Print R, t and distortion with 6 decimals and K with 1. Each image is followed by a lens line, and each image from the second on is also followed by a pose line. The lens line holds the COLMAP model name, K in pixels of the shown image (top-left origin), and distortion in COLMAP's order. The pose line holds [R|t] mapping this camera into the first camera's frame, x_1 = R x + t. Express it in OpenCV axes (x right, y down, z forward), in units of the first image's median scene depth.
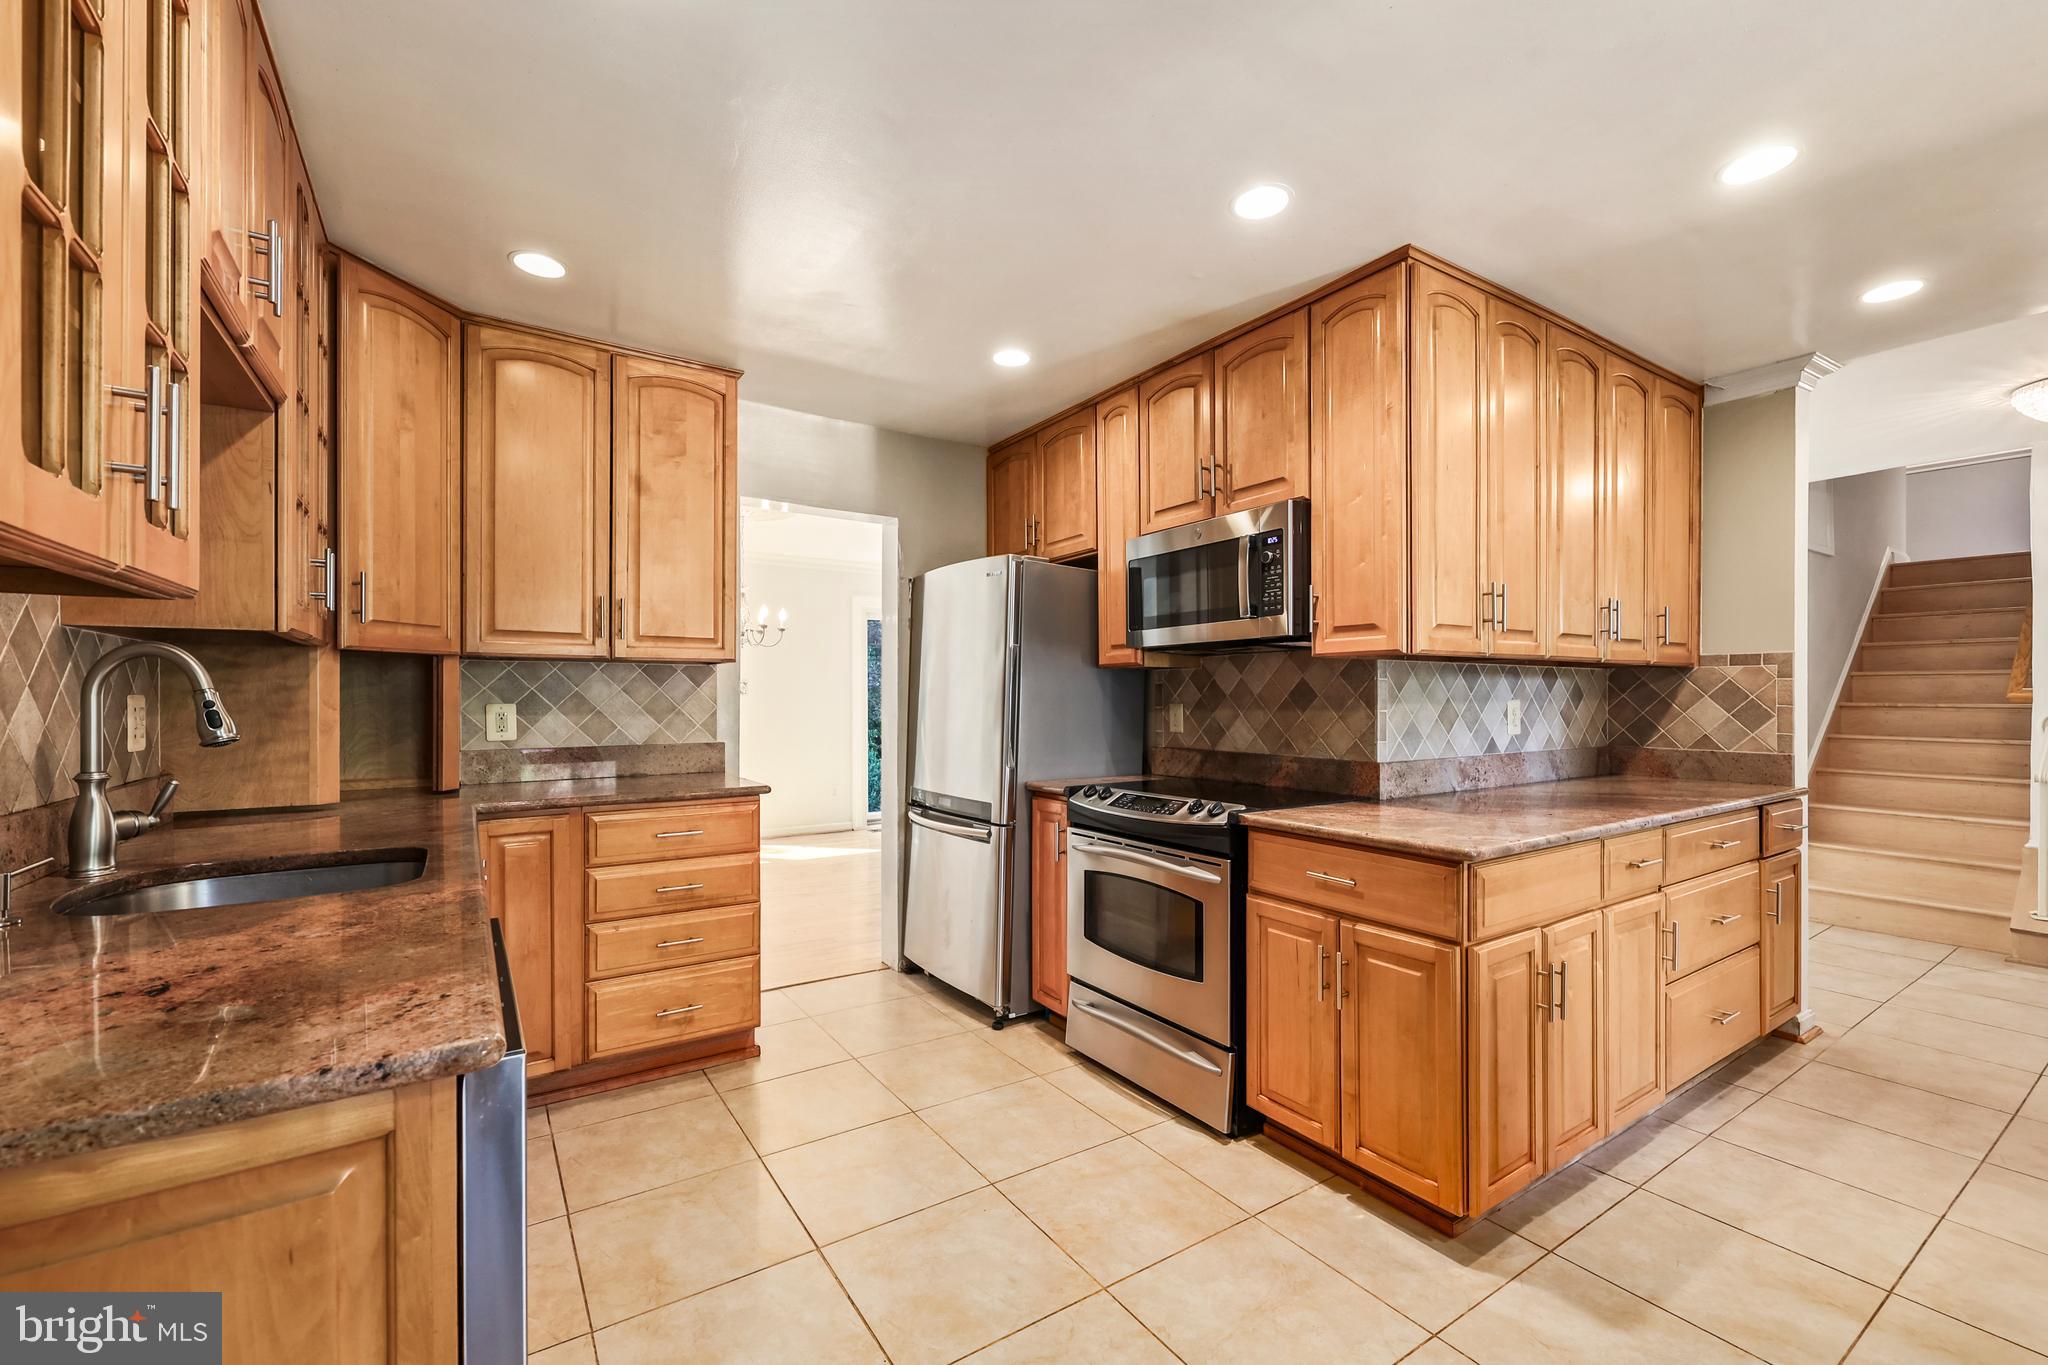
lens RADIAL K [[860.5, 0, 1031.2], [0, 860.5, 686.7], [0, 0, 1]] dist [-0.003246, -0.000093]
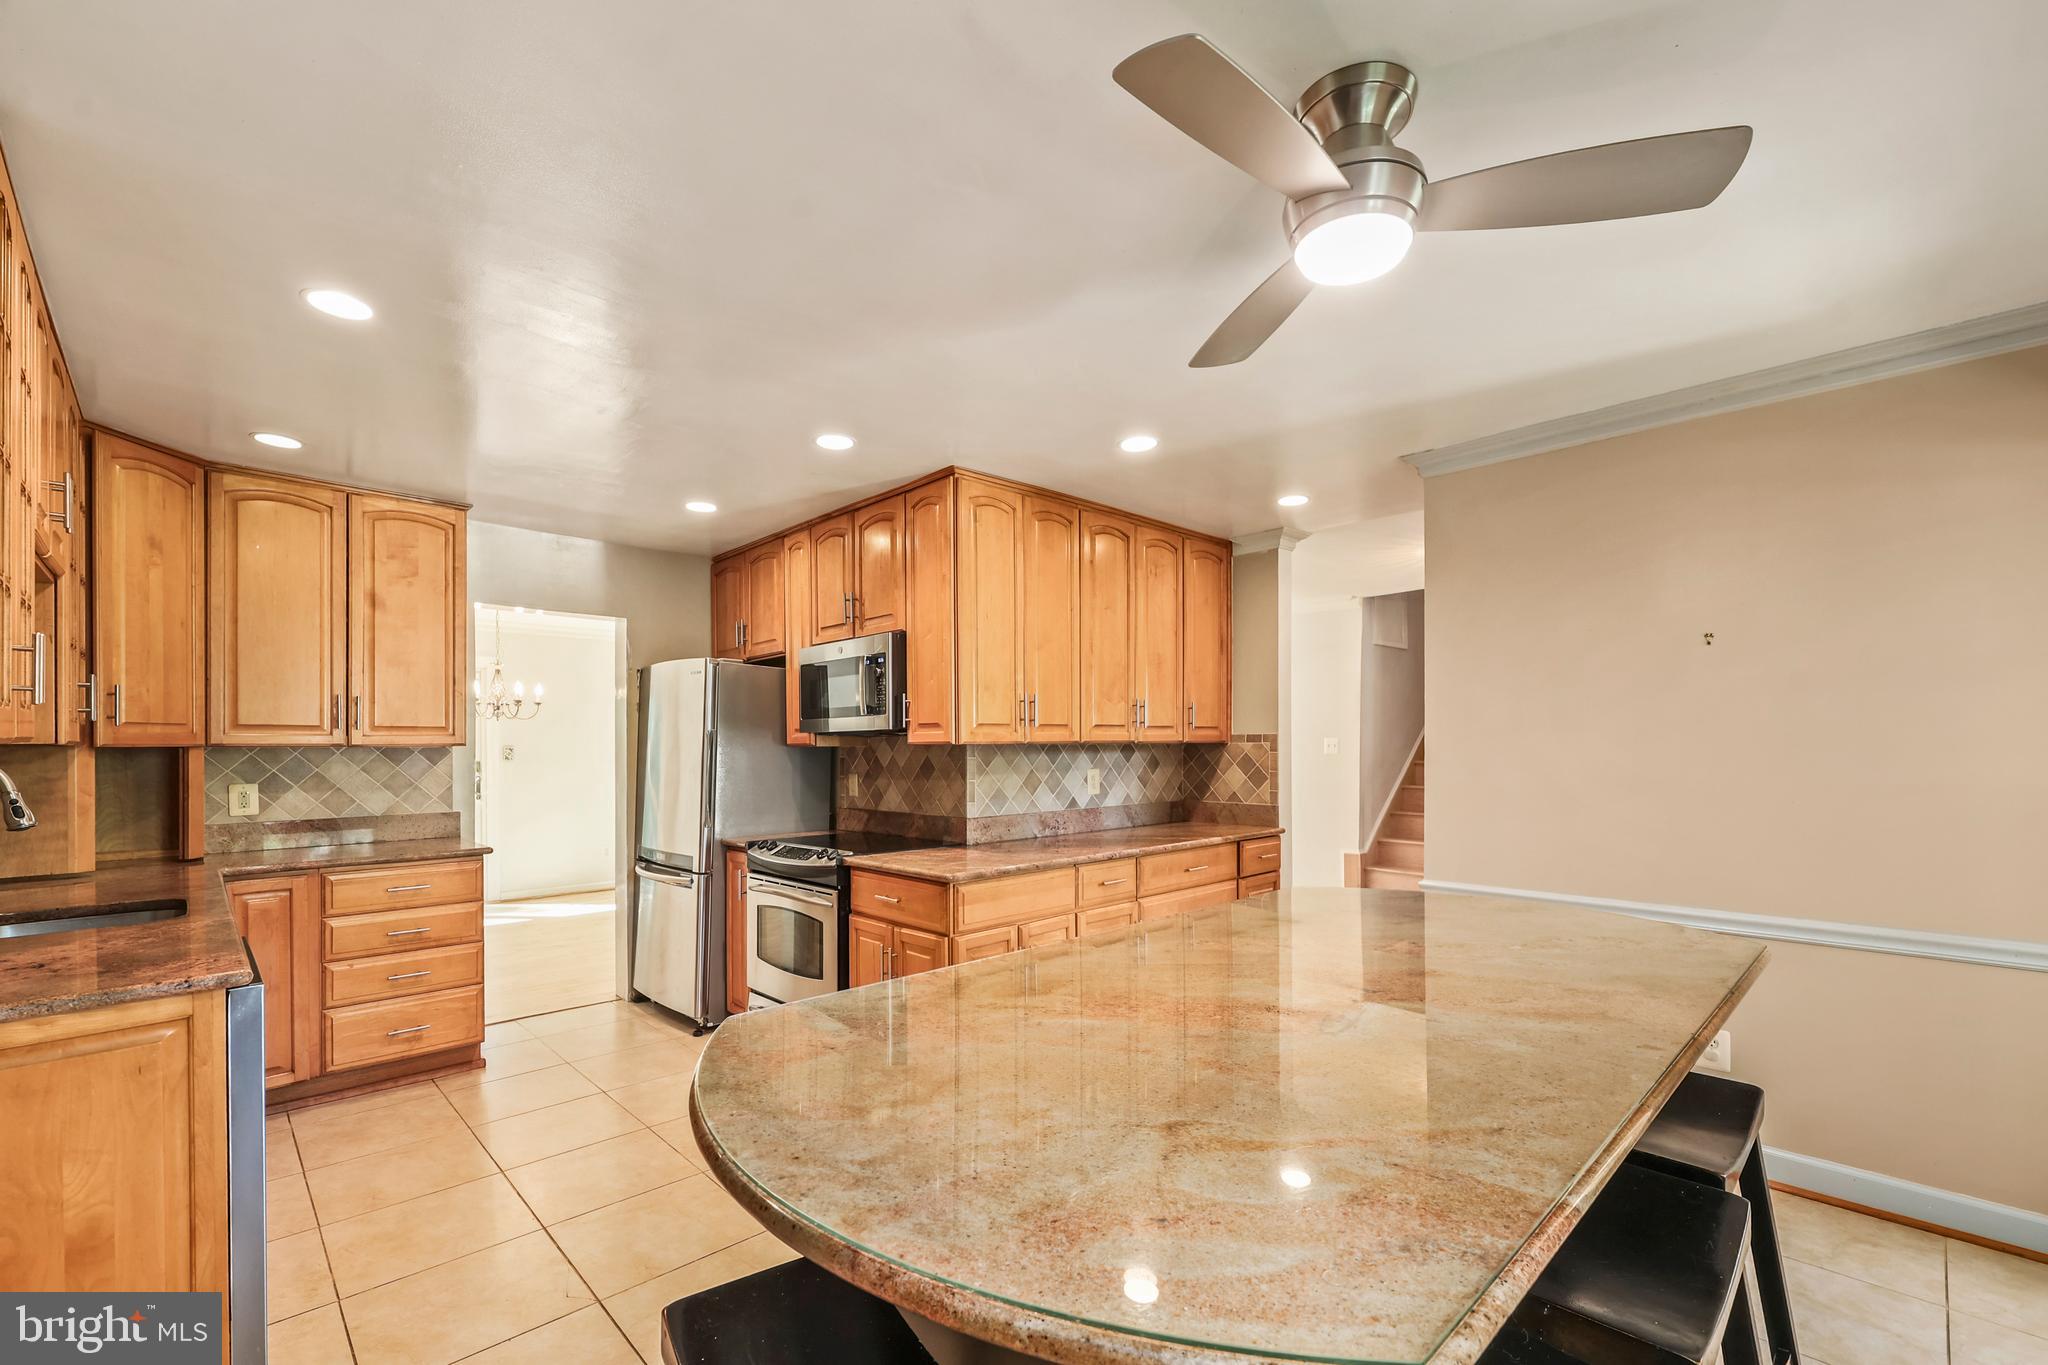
lens RADIAL K [[860.5, 0, 1018.6], [0, 860.5, 736.4], [0, 0, 1]] dist [-0.003246, -0.000093]
pose [[0.982866, -0.005220, 0.184250, 0.228106], [0.005863, 0.999978, -0.002946, -0.039222], [-0.184230, 0.003975, 0.982875, -0.380452]]
